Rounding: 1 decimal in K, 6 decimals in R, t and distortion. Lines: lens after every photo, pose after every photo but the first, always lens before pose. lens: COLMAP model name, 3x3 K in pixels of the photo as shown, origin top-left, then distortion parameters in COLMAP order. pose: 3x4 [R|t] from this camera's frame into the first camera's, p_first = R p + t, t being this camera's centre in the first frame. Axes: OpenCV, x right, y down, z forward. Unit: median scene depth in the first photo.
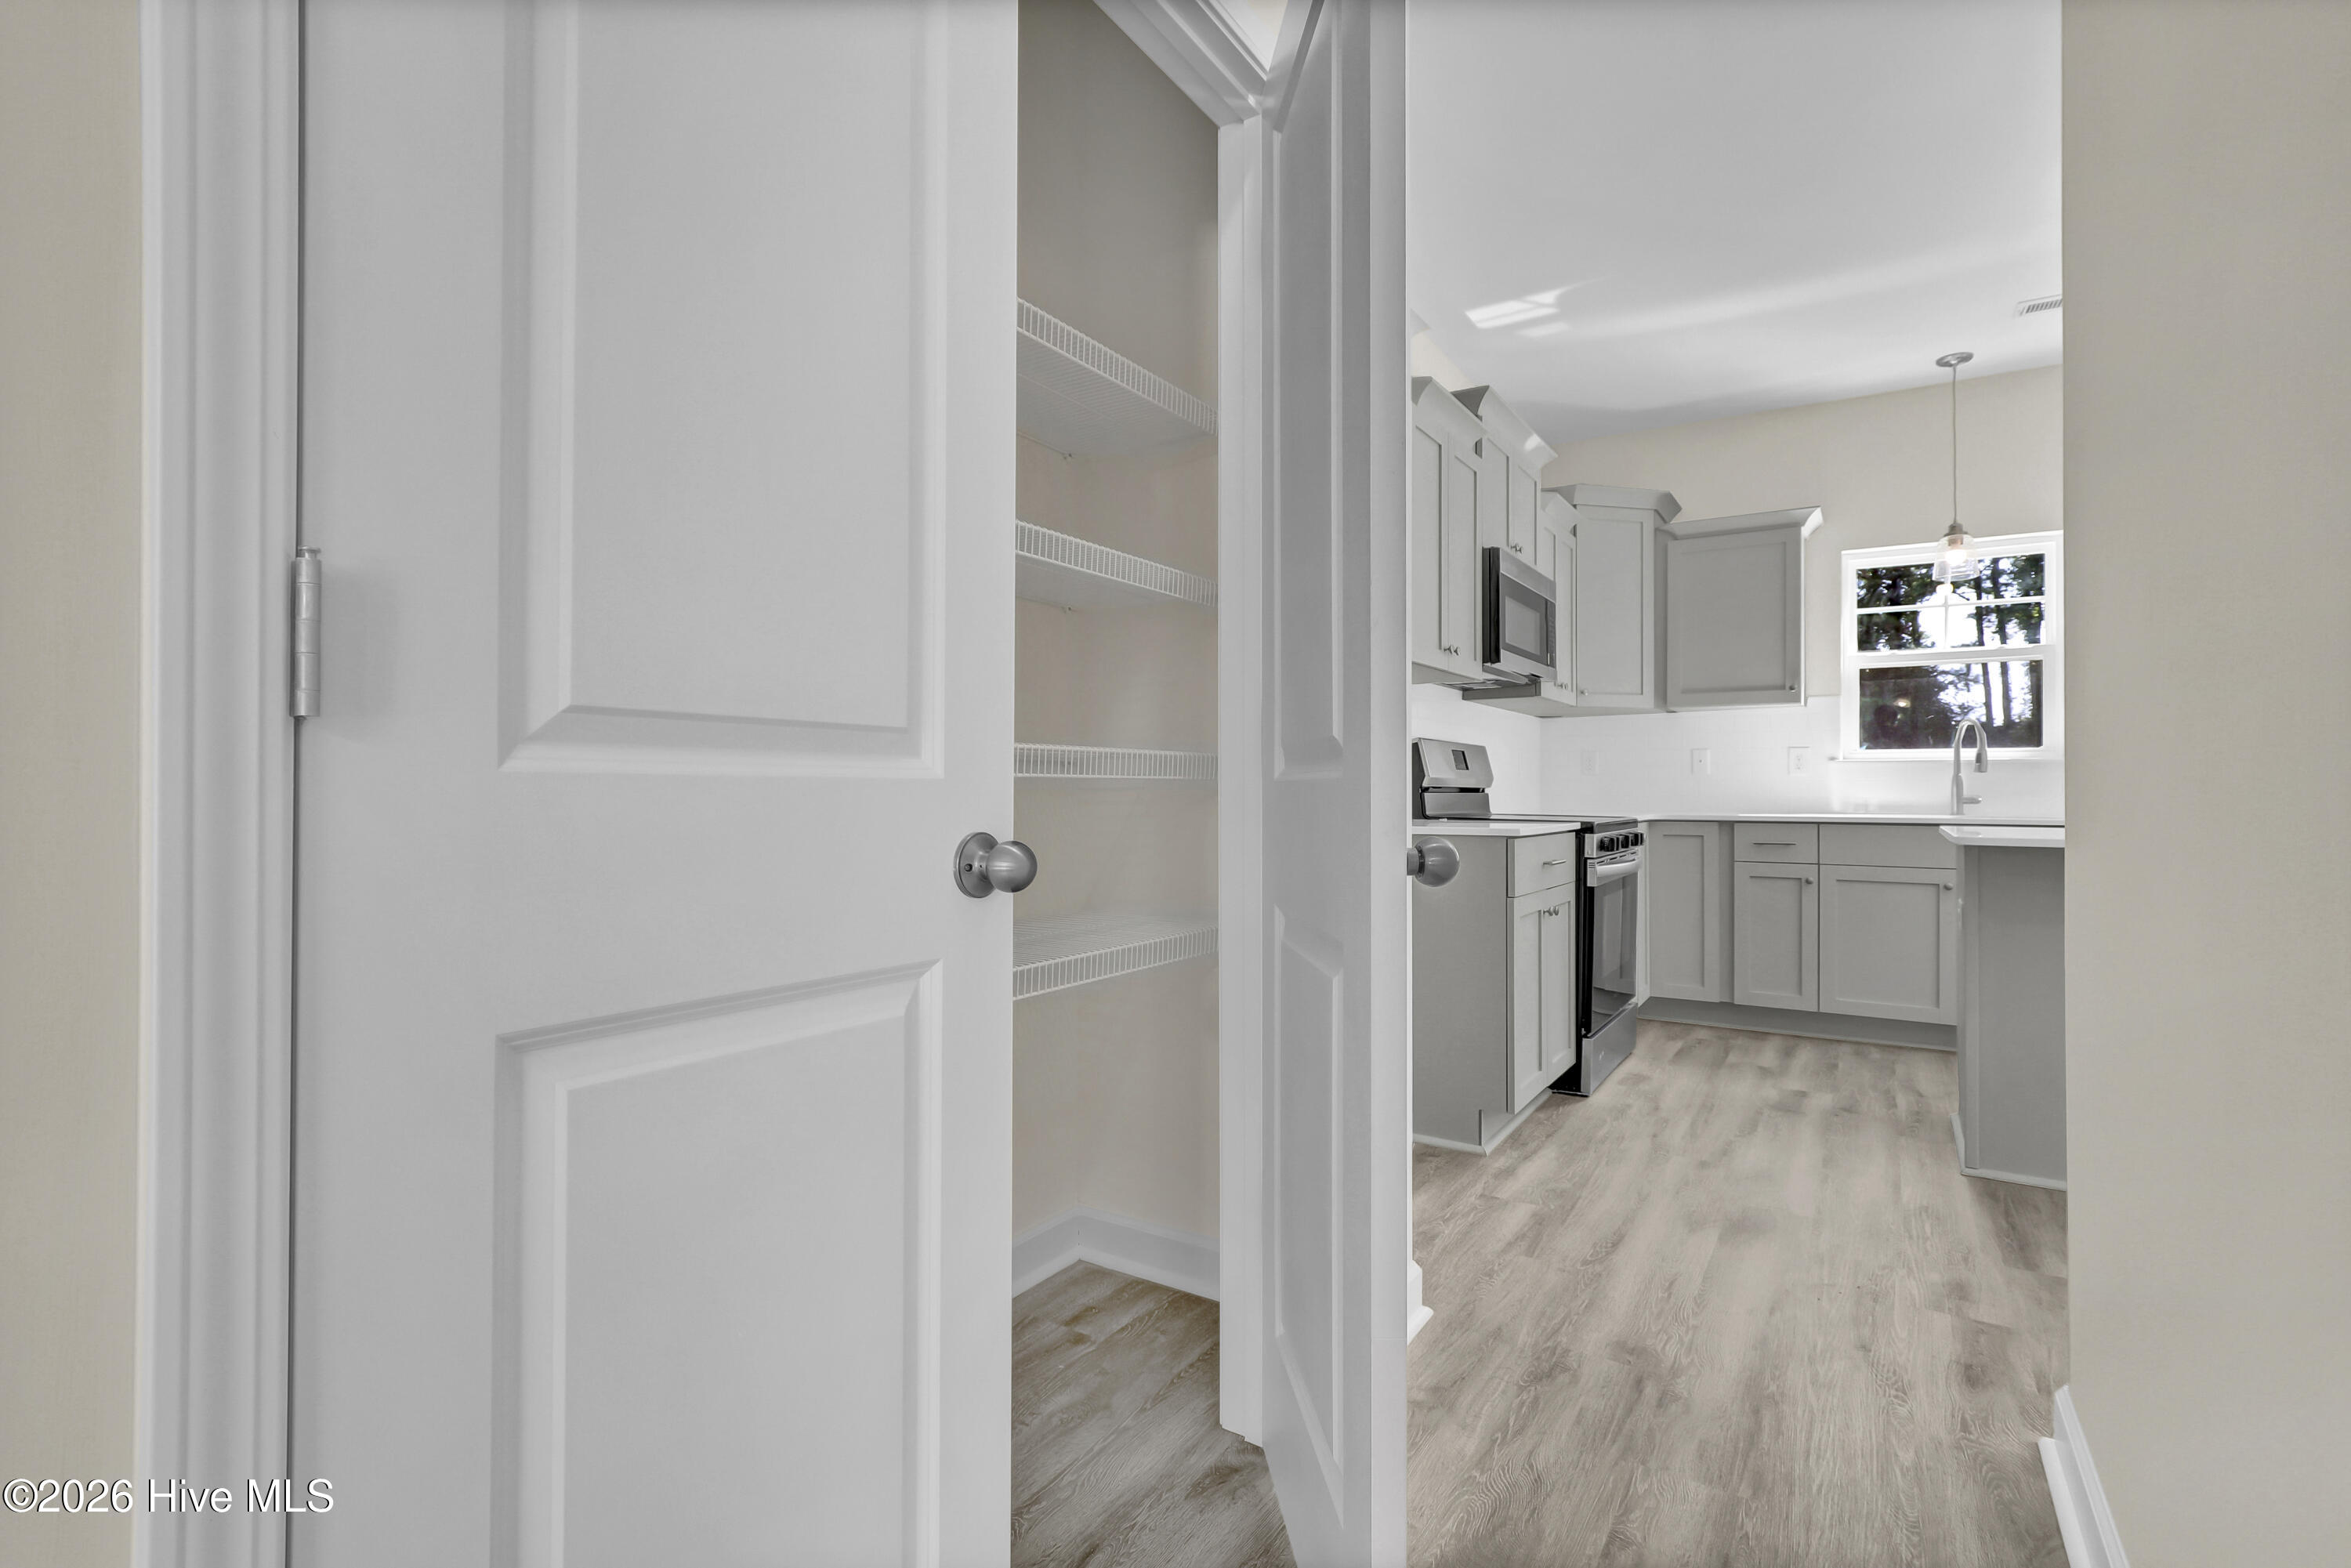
lens RADIAL K [[1096.2, 0, 1175.9], [0, 1096.2, 783.0], [0, 0, 1]] dist [0.004162, 0.001100]
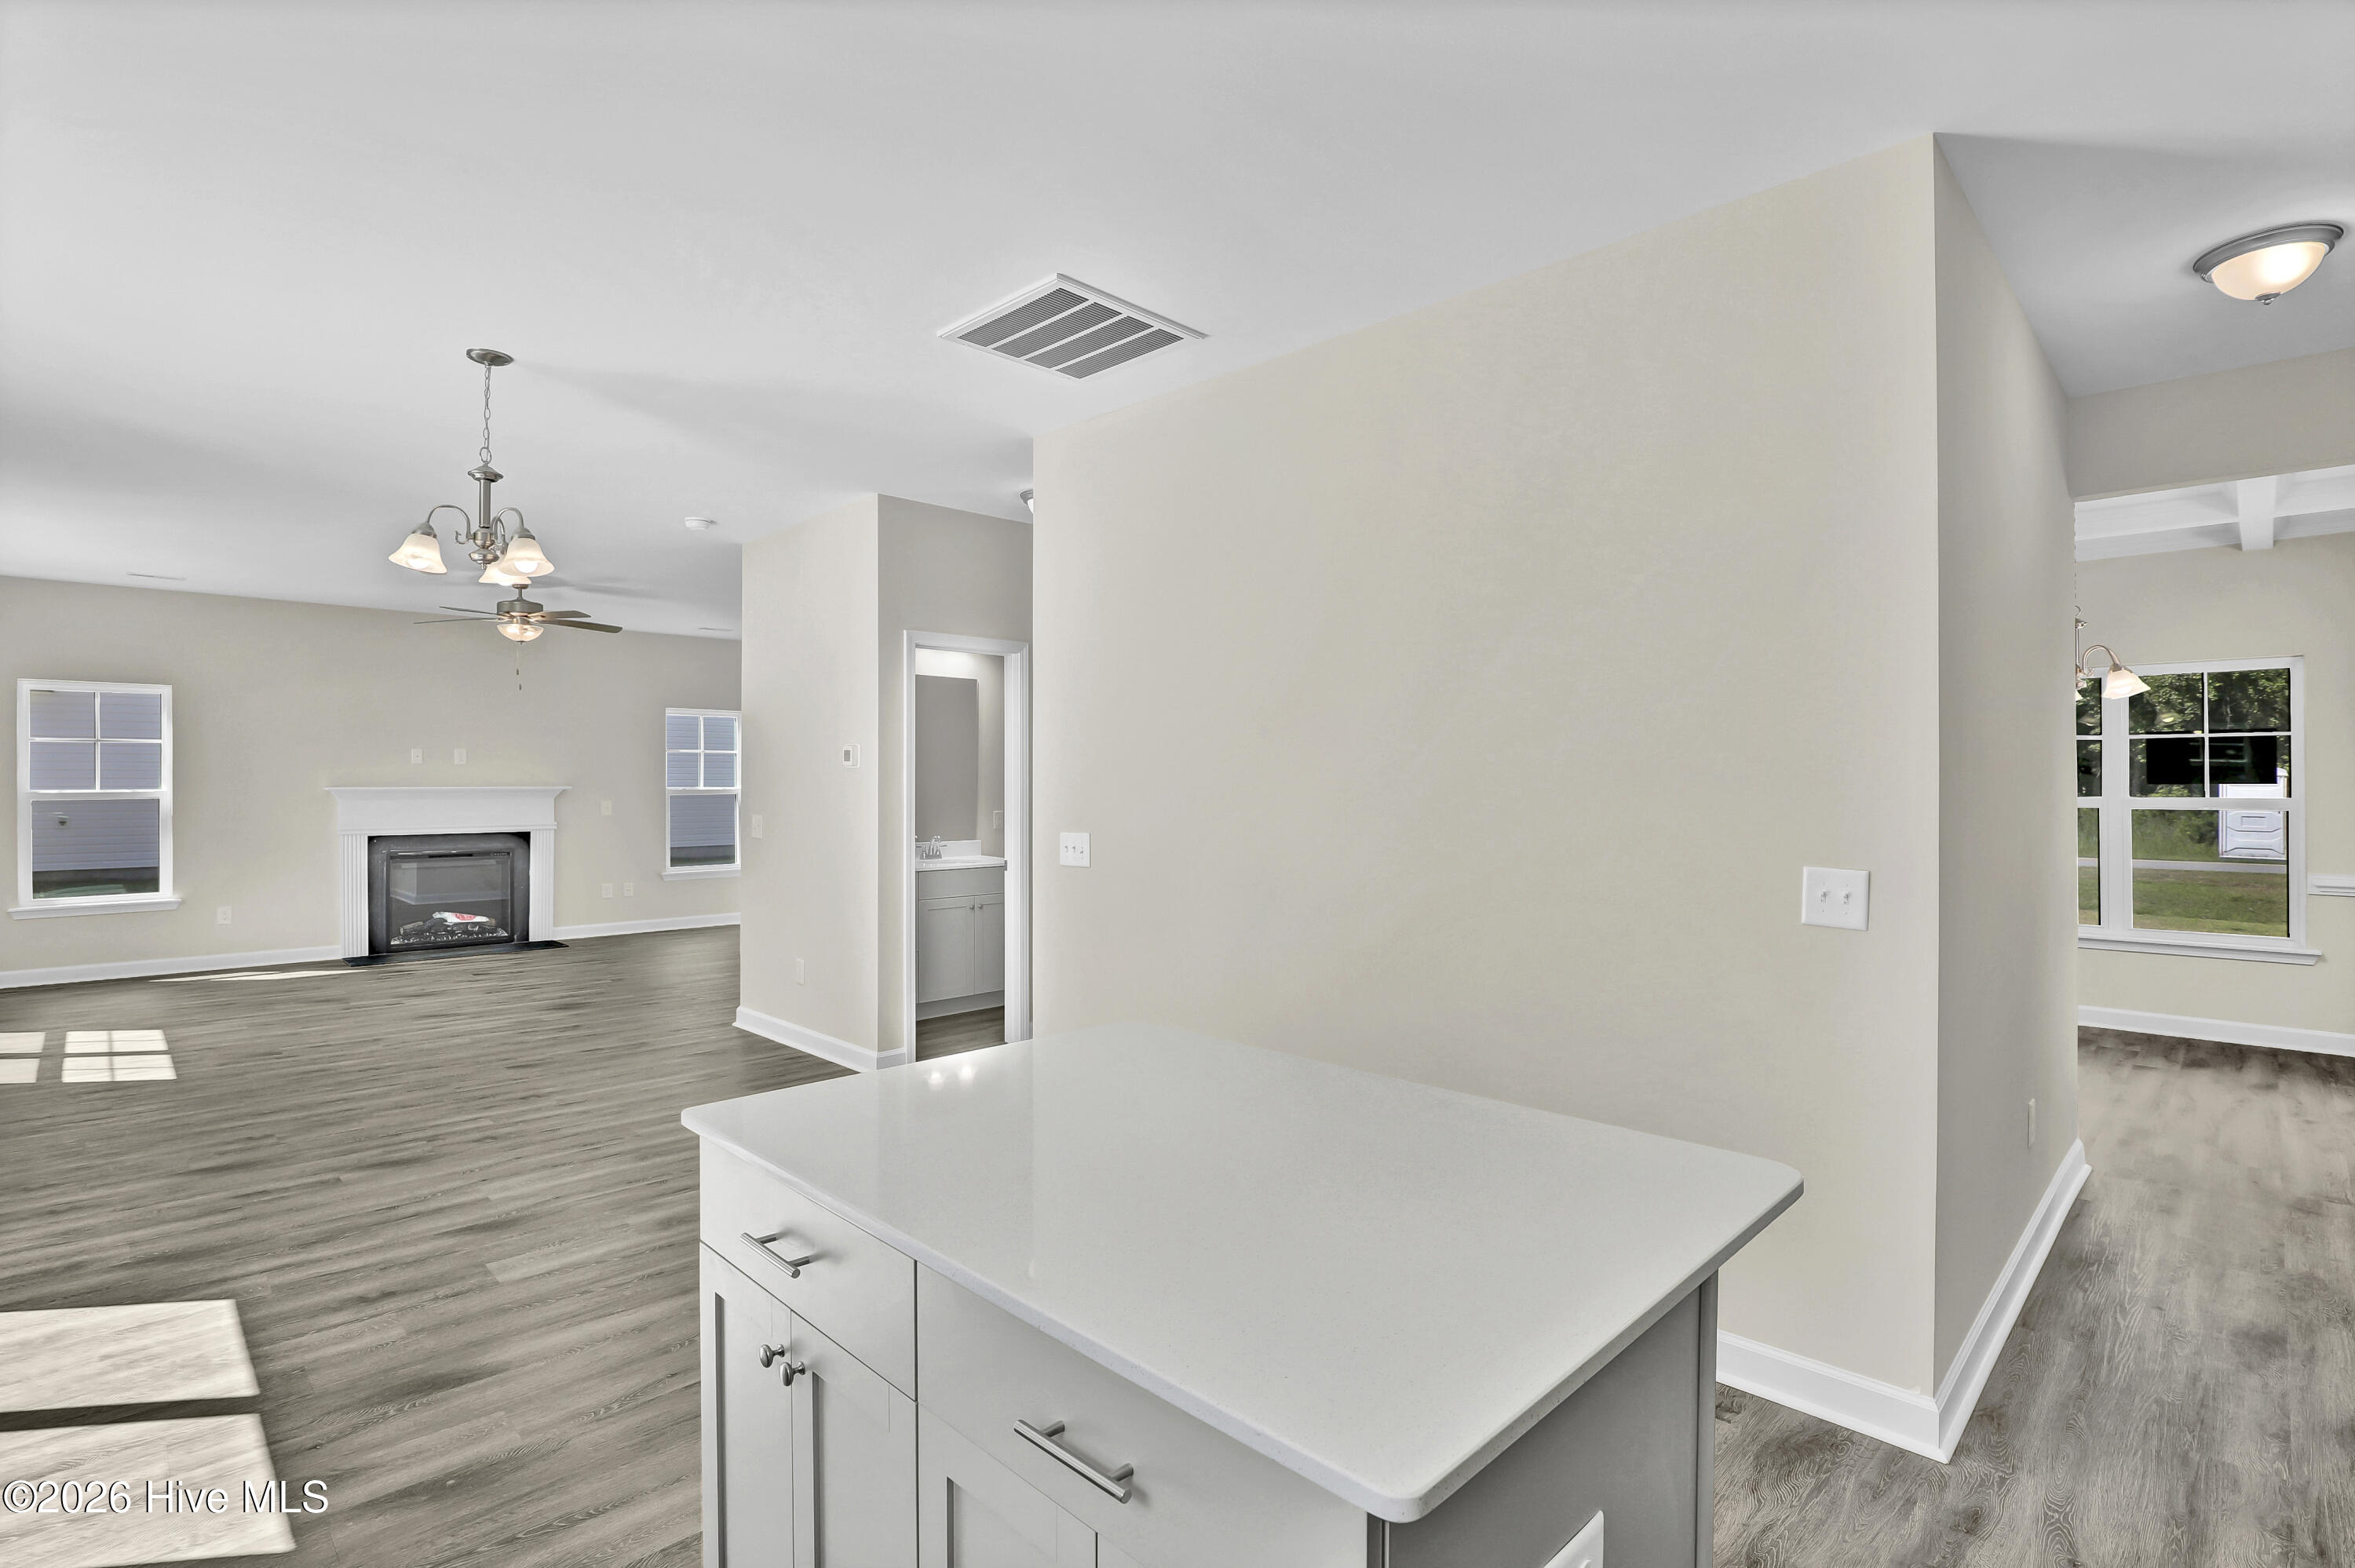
lens RADIAL K [[1098.0, 0, 1179.3], [0, 1098.0, 798.1], [0, 0, 1]] dist [0.004162, 0.001100]
pose [[-0.977340, 0.008834, 0.211490, 0.963521], [0.006300, 0.999900, -0.012653, -0.149648], [-0.211581, -0.011034, -0.977298, 1.733077]]
